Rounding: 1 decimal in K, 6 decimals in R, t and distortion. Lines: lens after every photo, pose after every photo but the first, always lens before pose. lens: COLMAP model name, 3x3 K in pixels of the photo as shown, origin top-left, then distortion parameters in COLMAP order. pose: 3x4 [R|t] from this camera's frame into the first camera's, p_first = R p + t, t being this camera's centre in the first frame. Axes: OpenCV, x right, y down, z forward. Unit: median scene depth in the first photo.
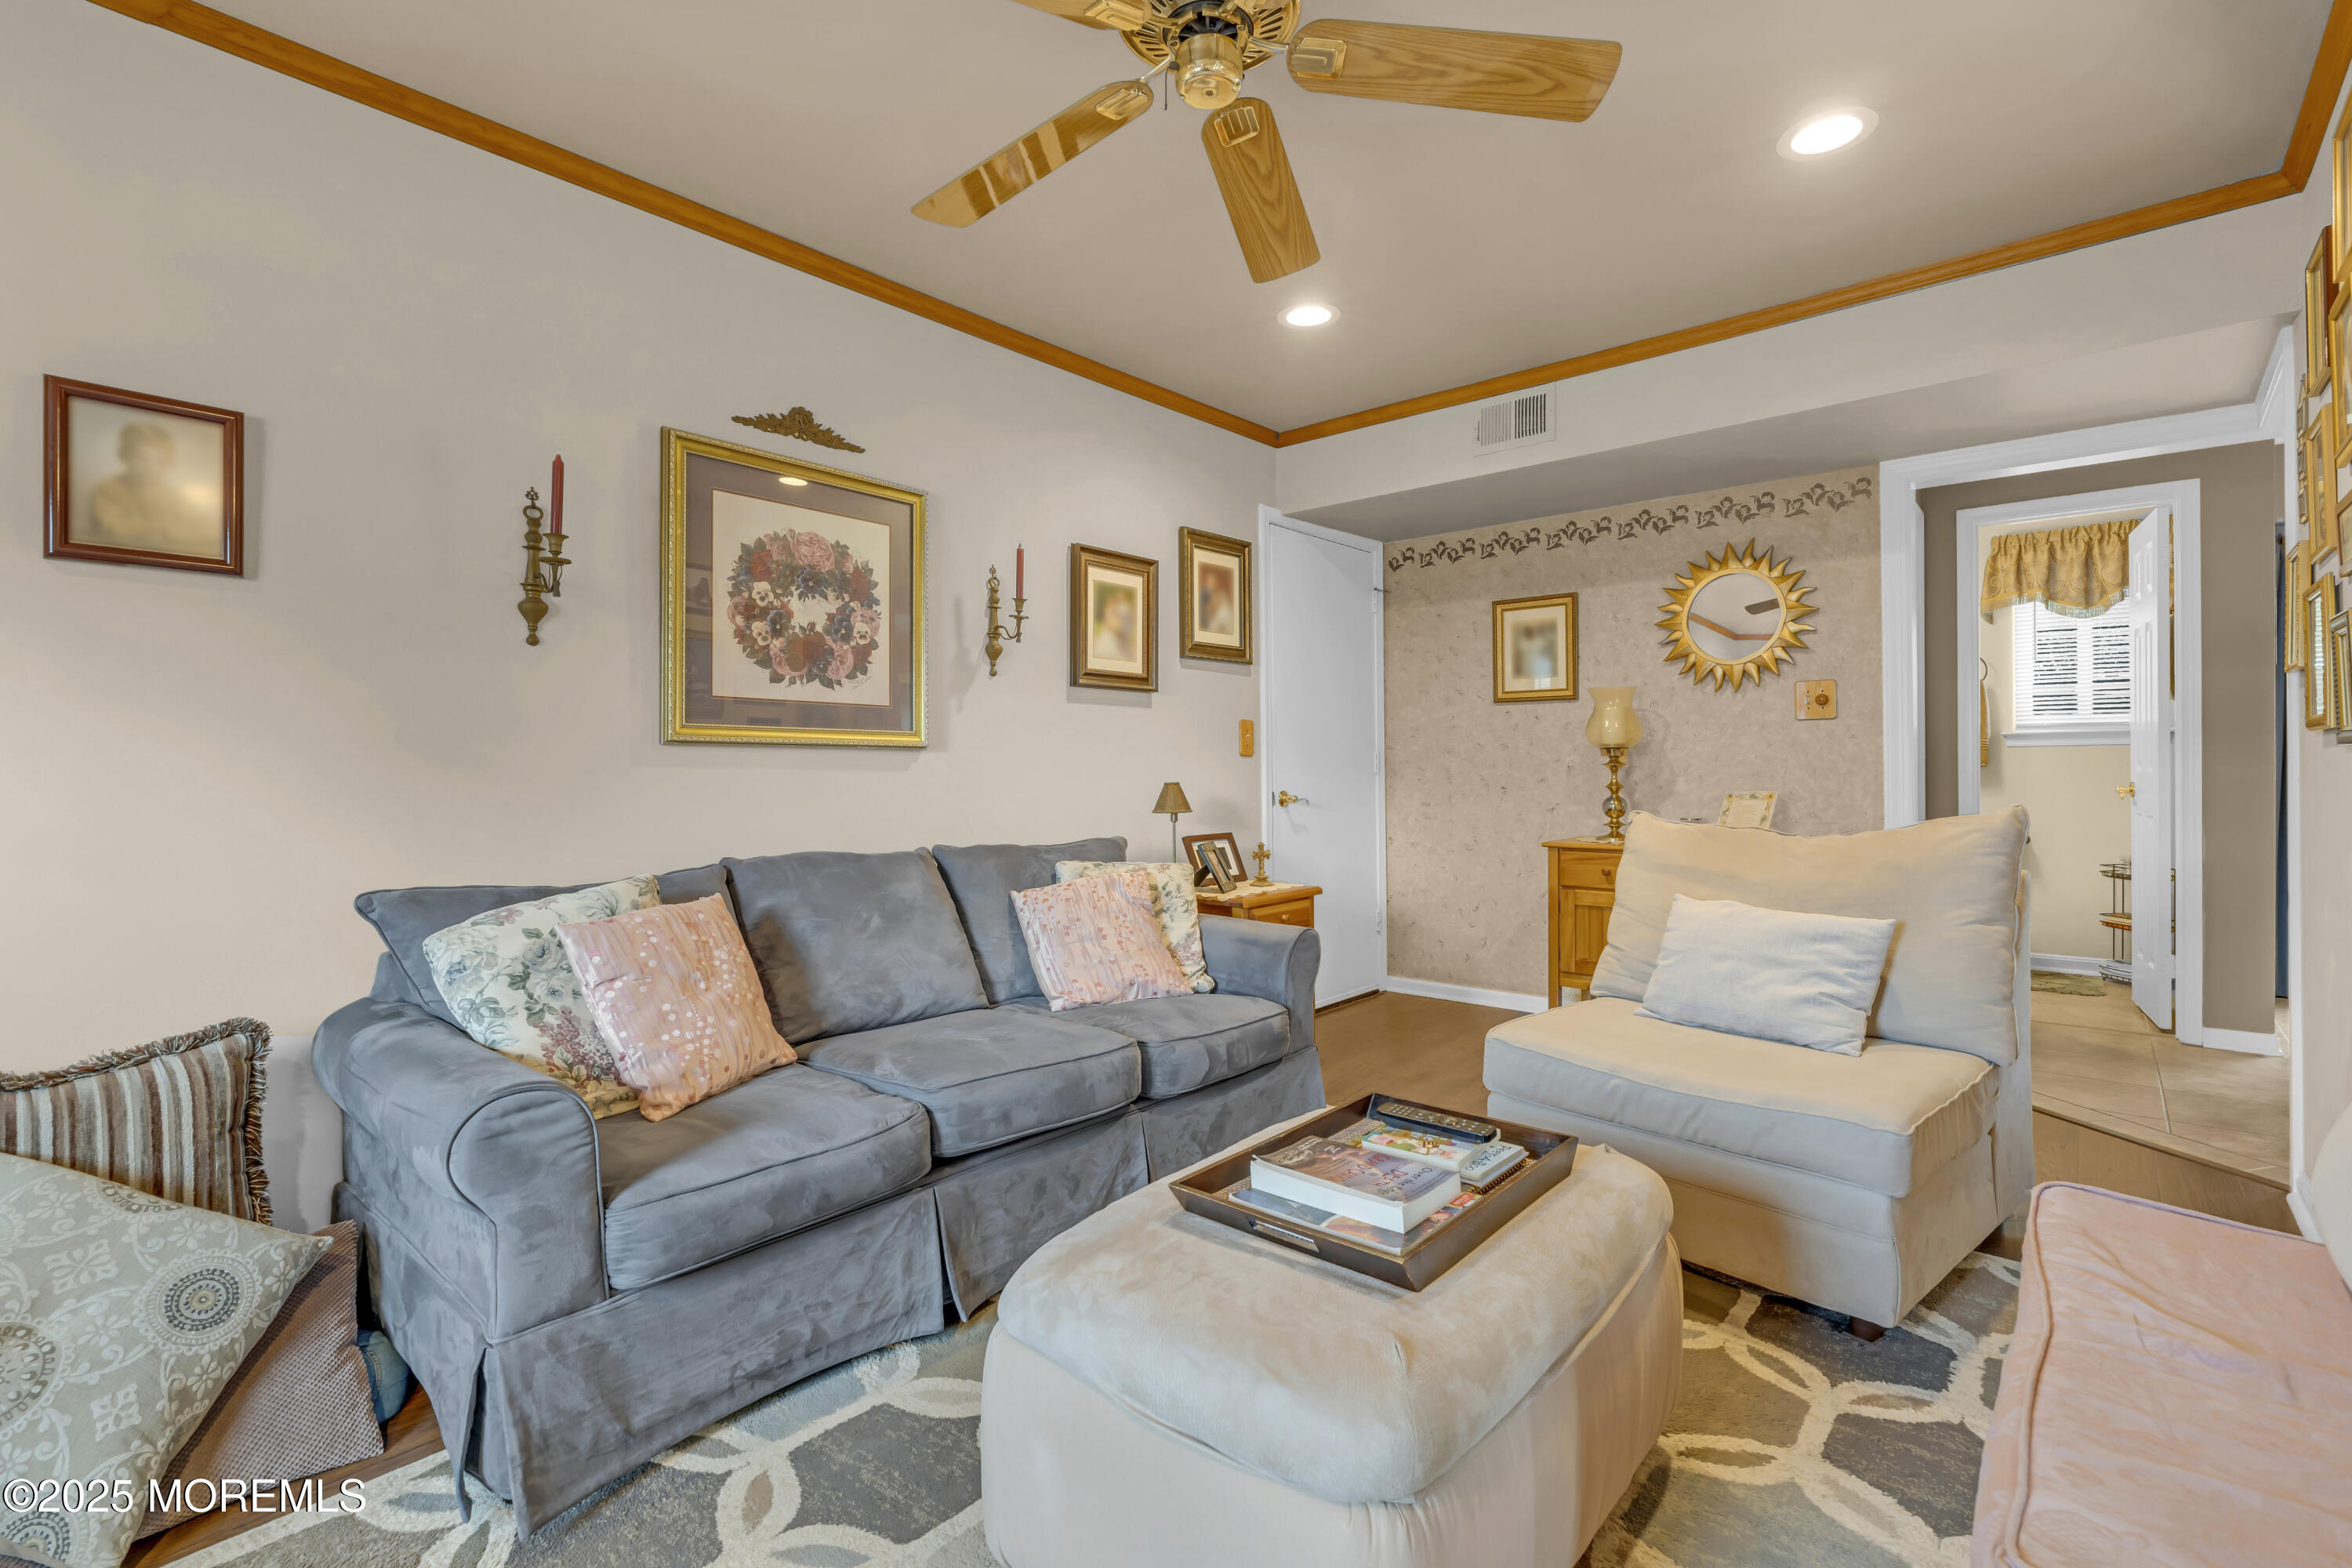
lens RADIAL K [[1052.0, 0, 1175.6], [0, 1052.0, 768.4], [0, 0, 1]] dist [-0.005583, 0.002177]
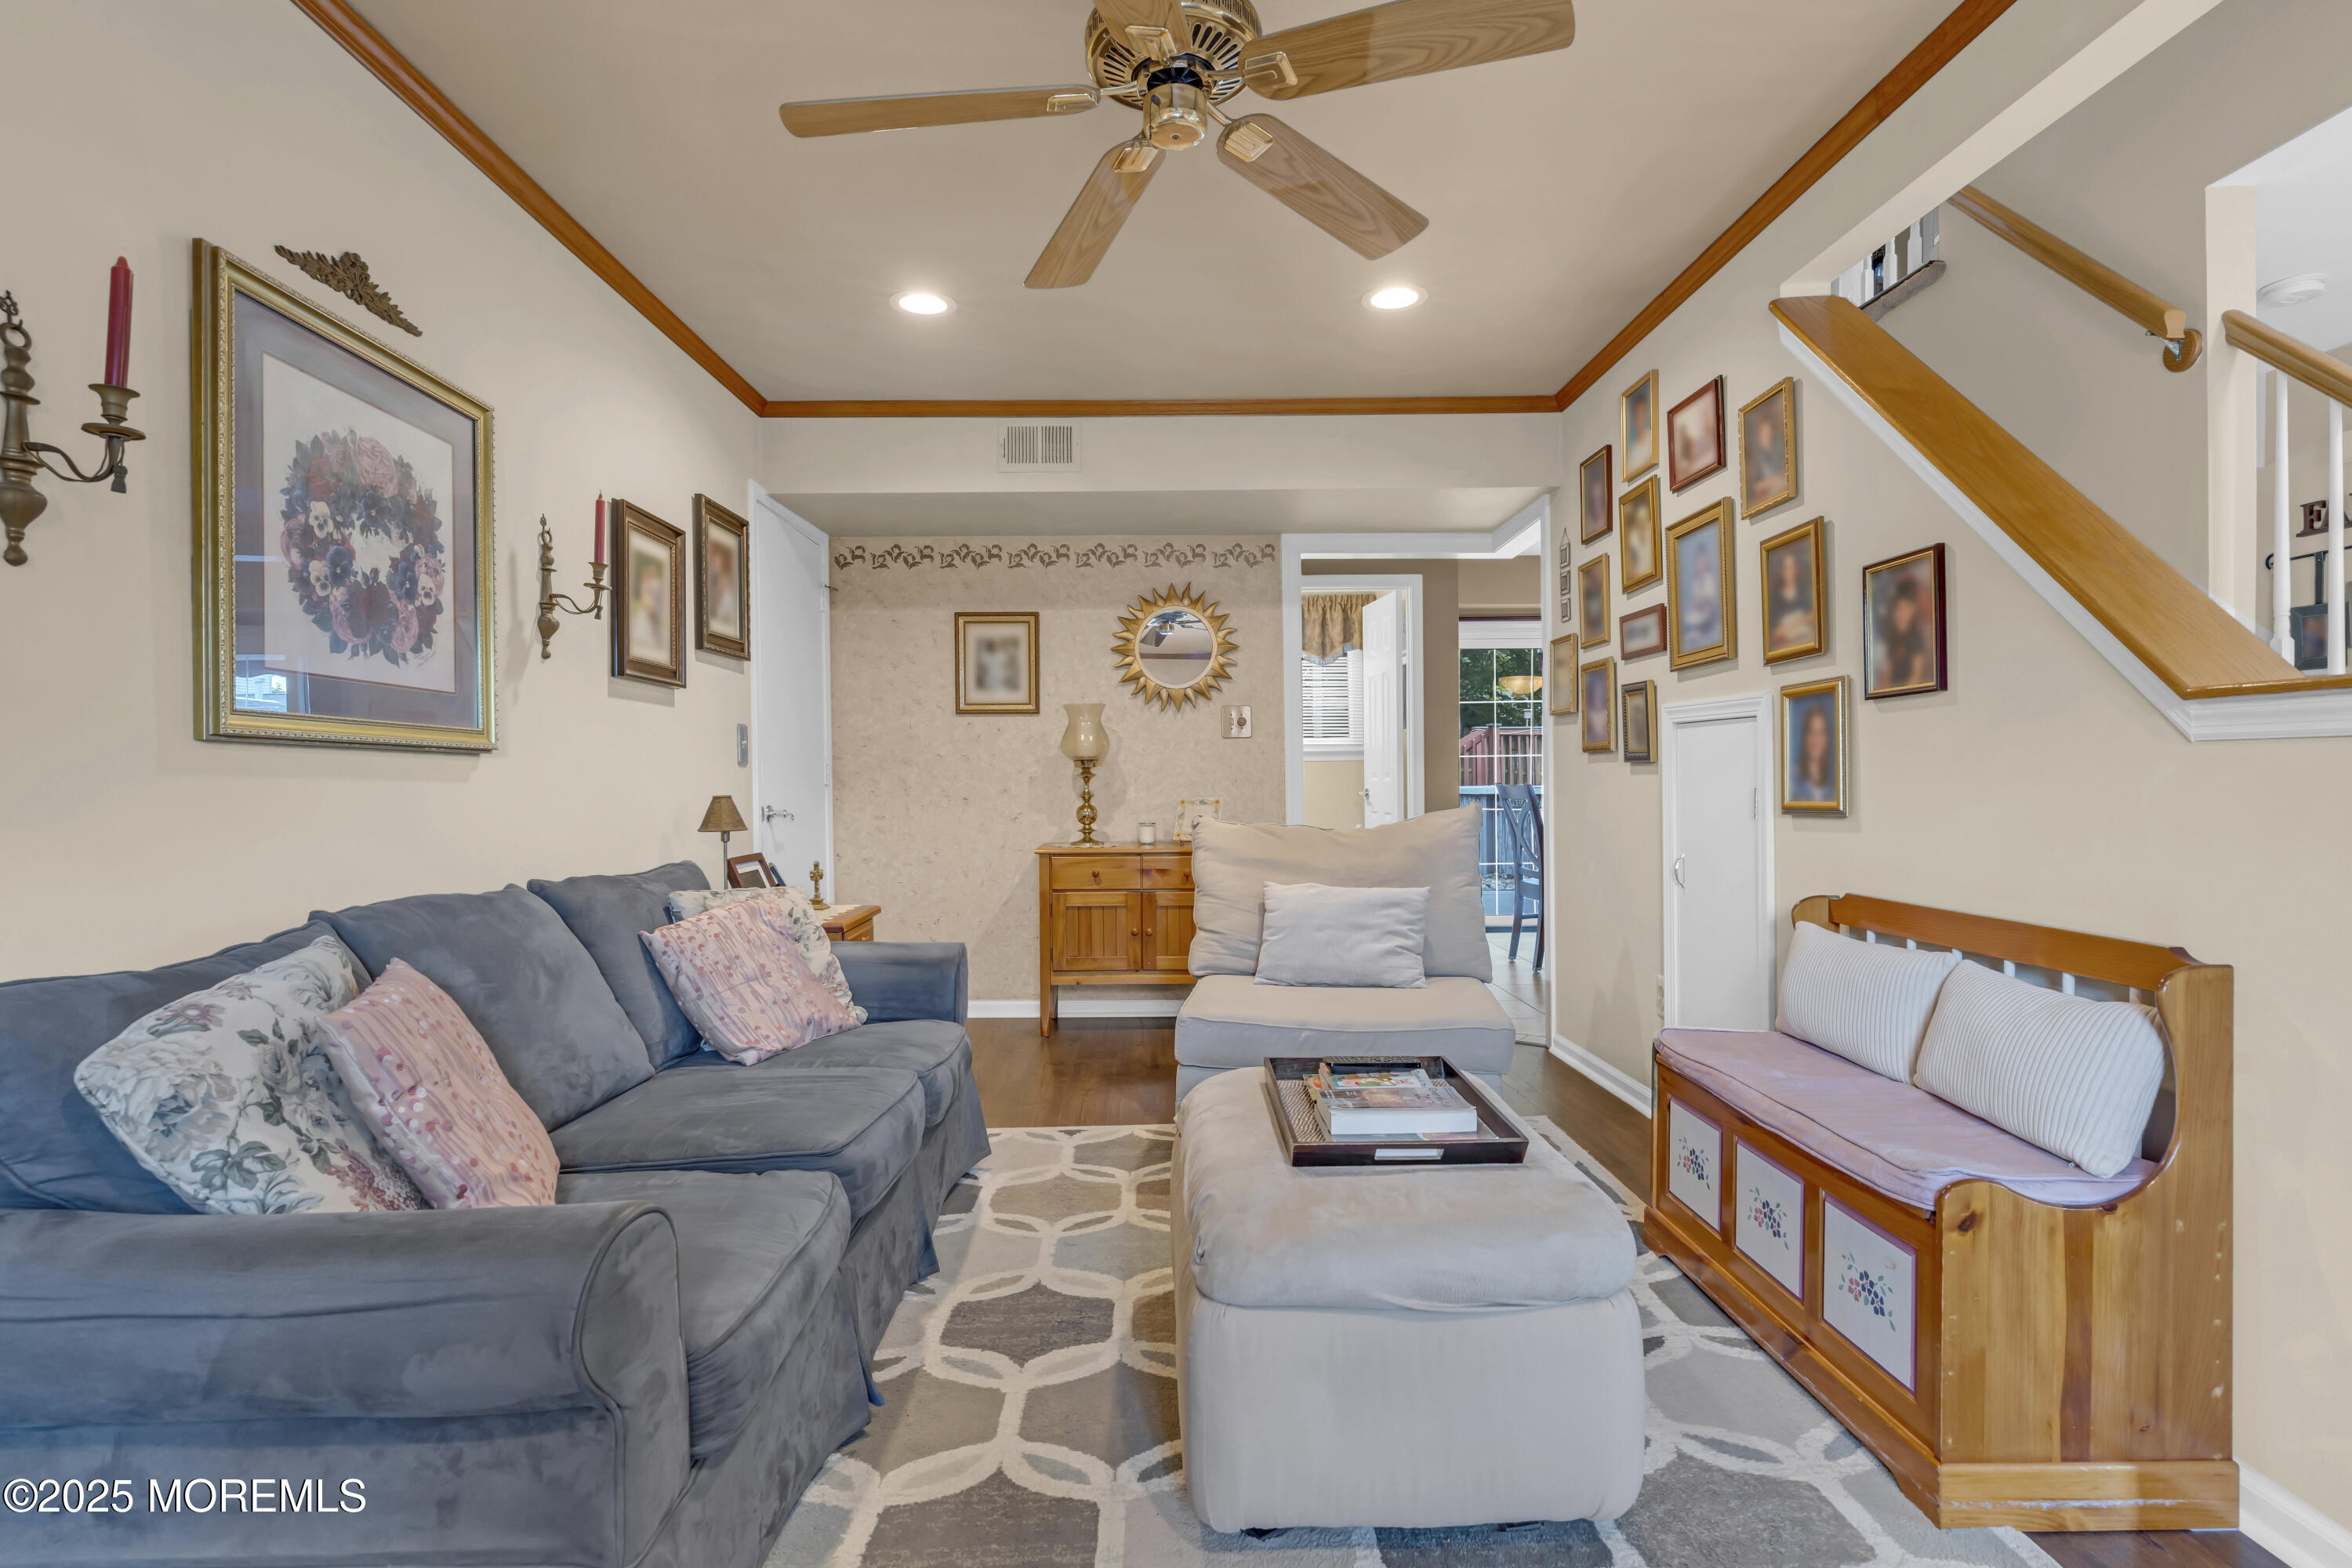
lens RADIAL K [[1139.3, 0, 1172.3], [0, 1139.3, 783.7], [0, 0, 1]] dist [-0.002274, 0.001557]
pose [[0.752211, -0.004905, 0.658905, -0.334065], [0.004460, 0.999987, 0.002353, 0.003125], [-0.658908, 0.001169, 0.752223, 0.064438]]
